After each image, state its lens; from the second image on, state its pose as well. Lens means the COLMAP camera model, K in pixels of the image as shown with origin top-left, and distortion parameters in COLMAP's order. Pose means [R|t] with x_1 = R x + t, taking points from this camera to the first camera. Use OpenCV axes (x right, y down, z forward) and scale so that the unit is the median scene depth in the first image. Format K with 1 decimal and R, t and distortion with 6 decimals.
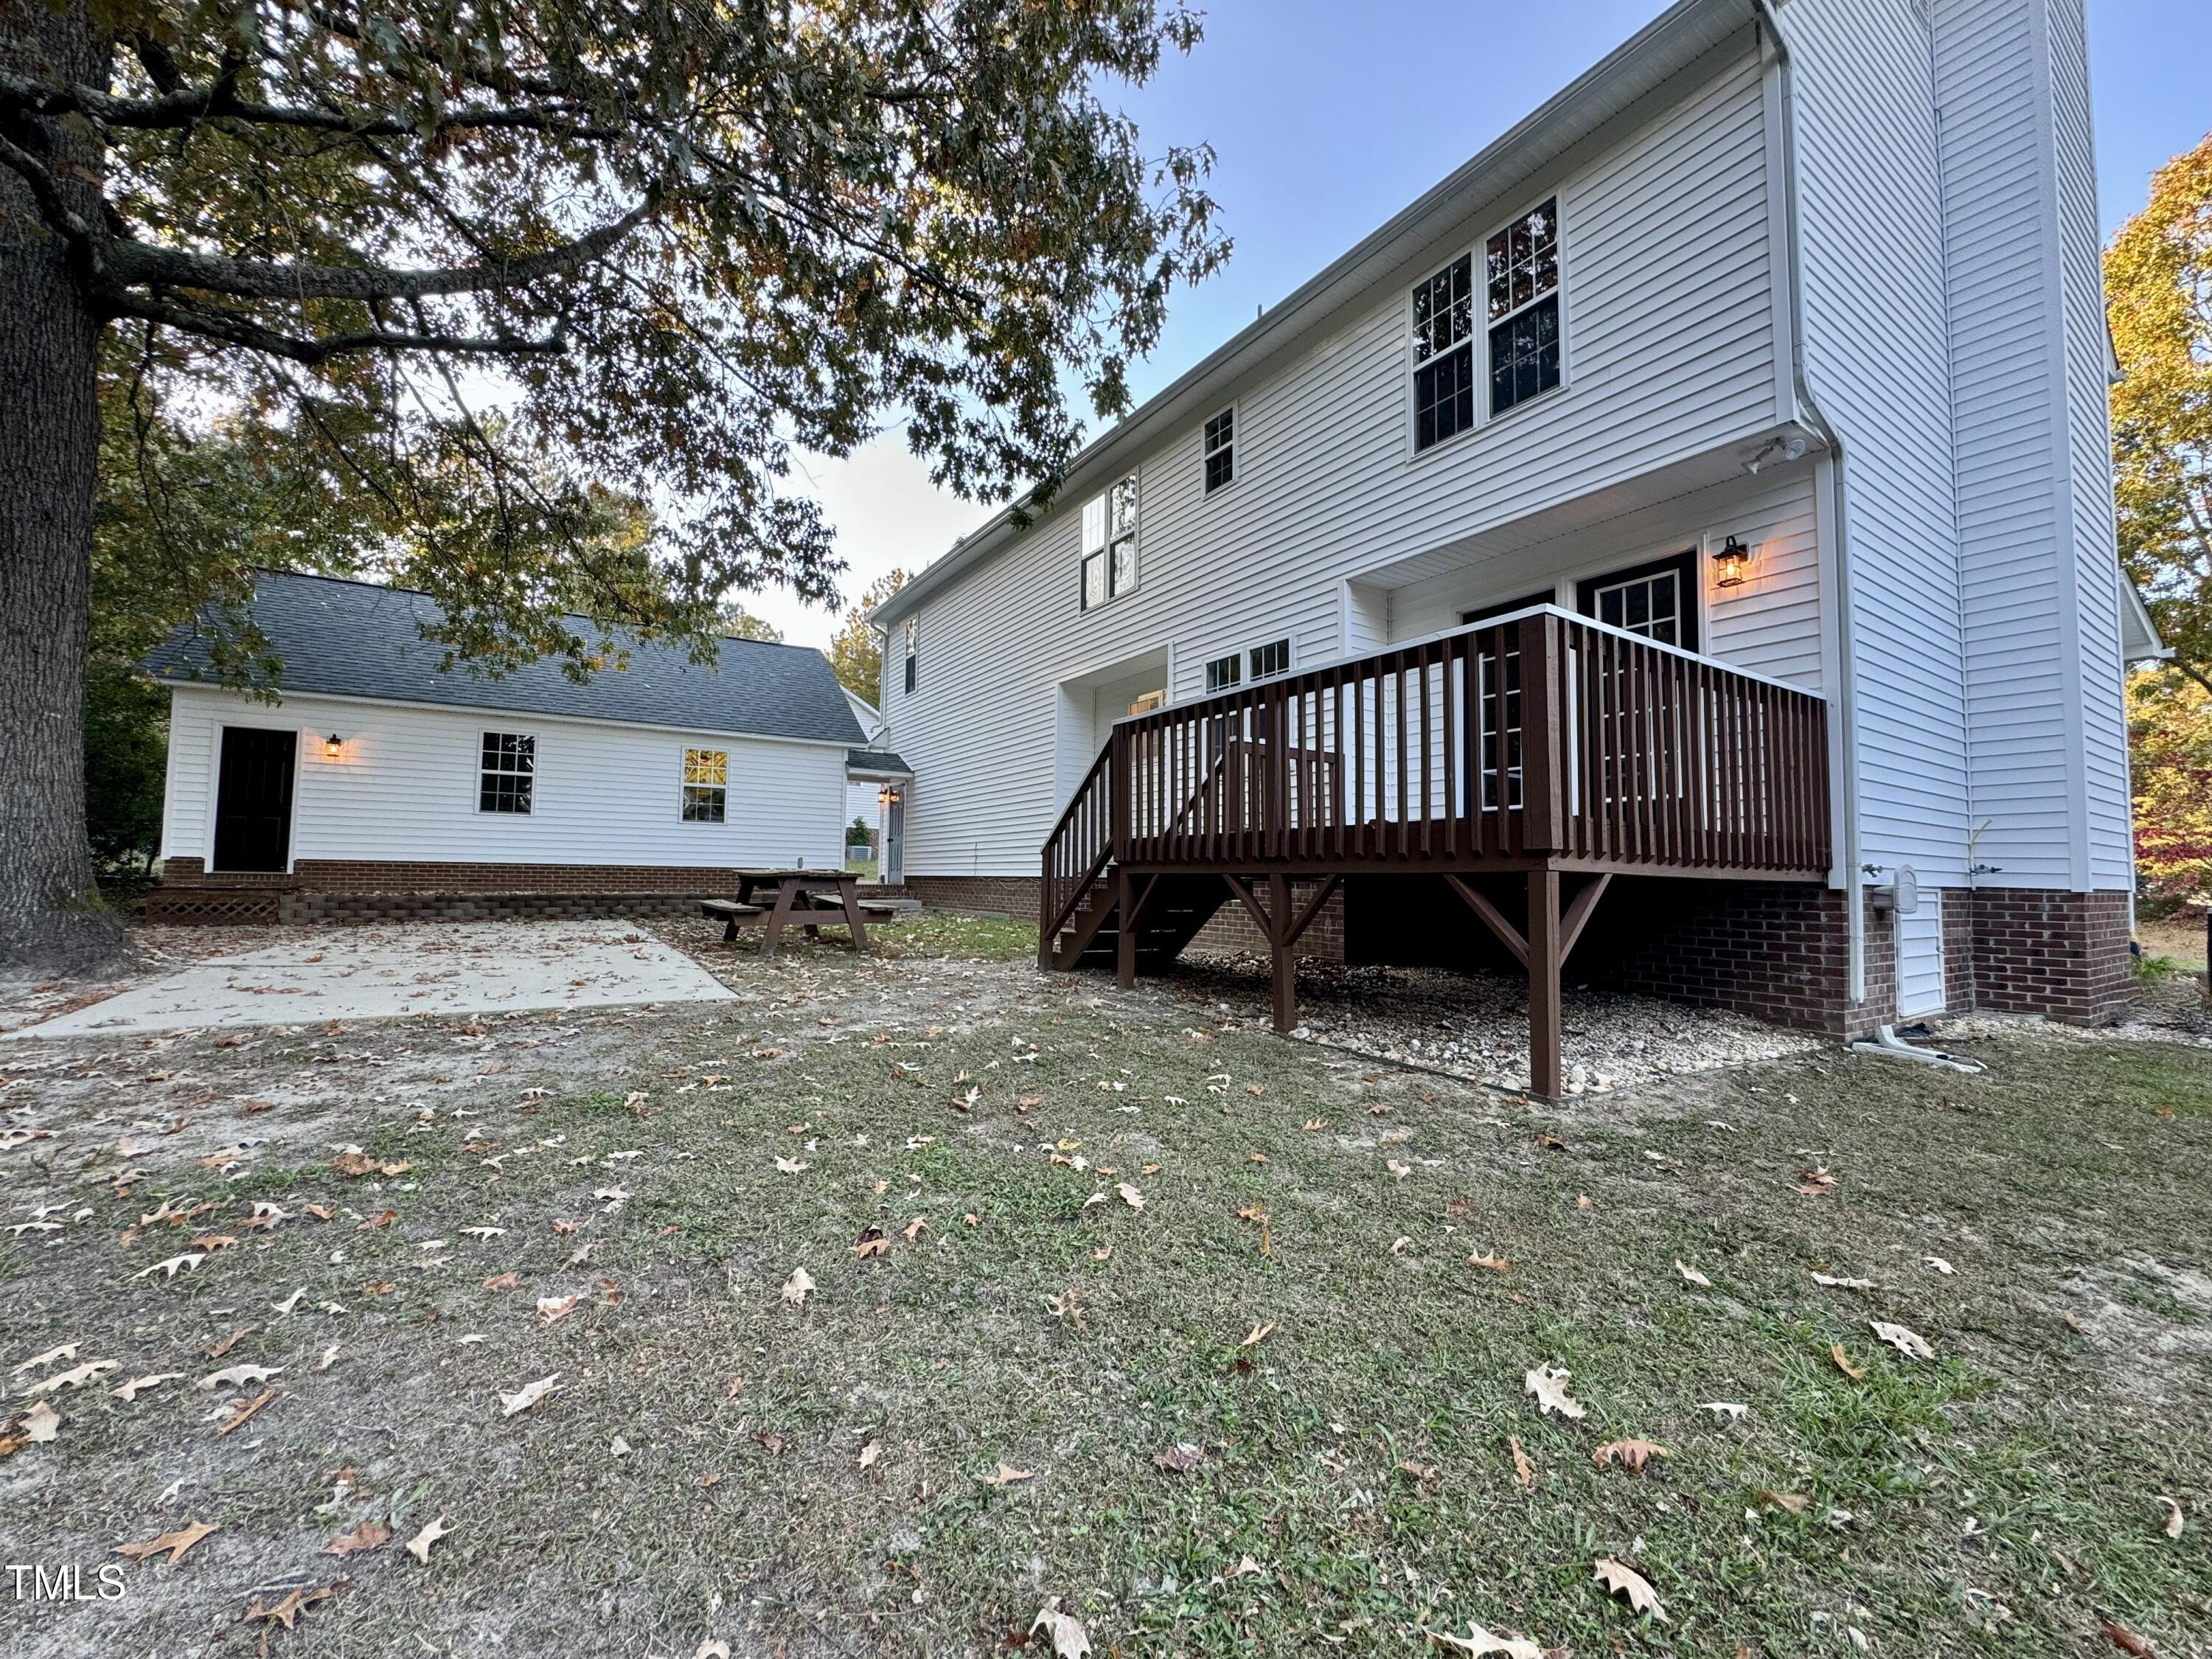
lens RADIAL K [[881.1, 0, 1104.0], [0, 881.1, 832.3], [0, 0, 1]] dist [-0.004340, 0.000566]
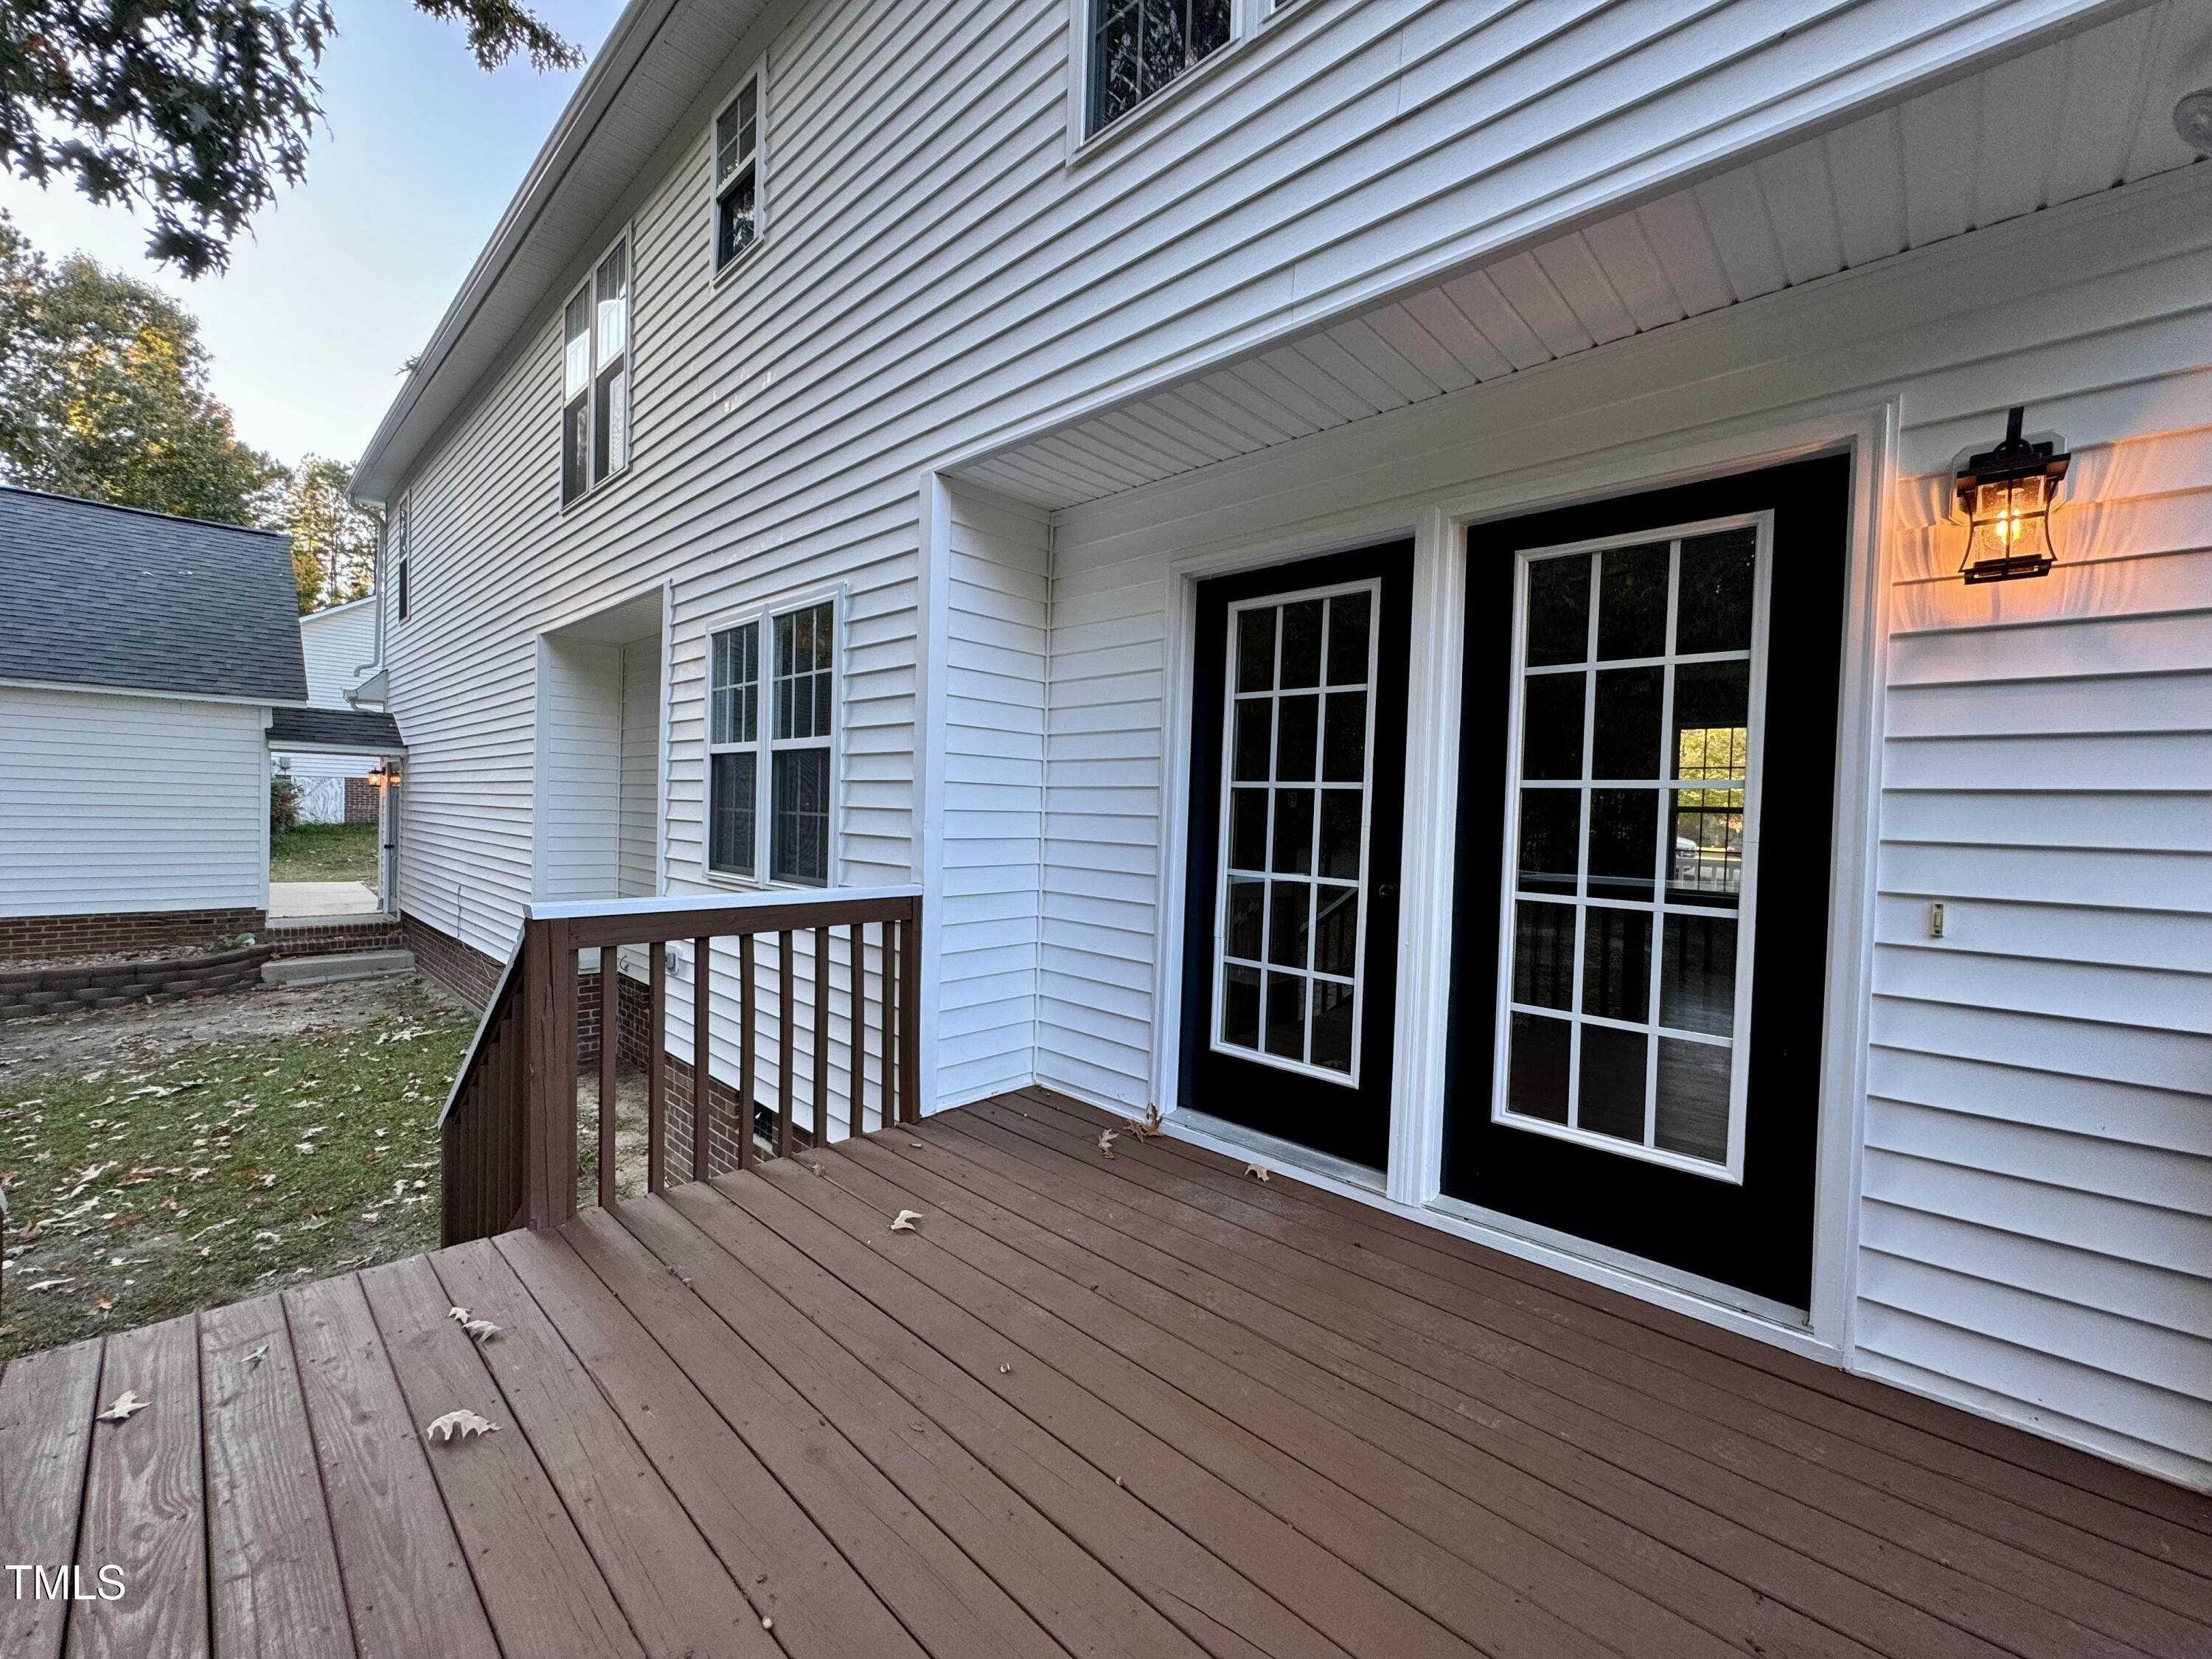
lens RADIAL K [[881.1, 0, 1107.1], [0, 881.1, 831.5], [0, 0, 1]] dist [-0.004340, 0.000566]
pose [[0.970178, 0.002749, 0.242378, 0.285227], [-0.023716, 0.996215, 0.083628, -0.175816], [-0.241230, -0.086882, 0.966571, 0.640198]]
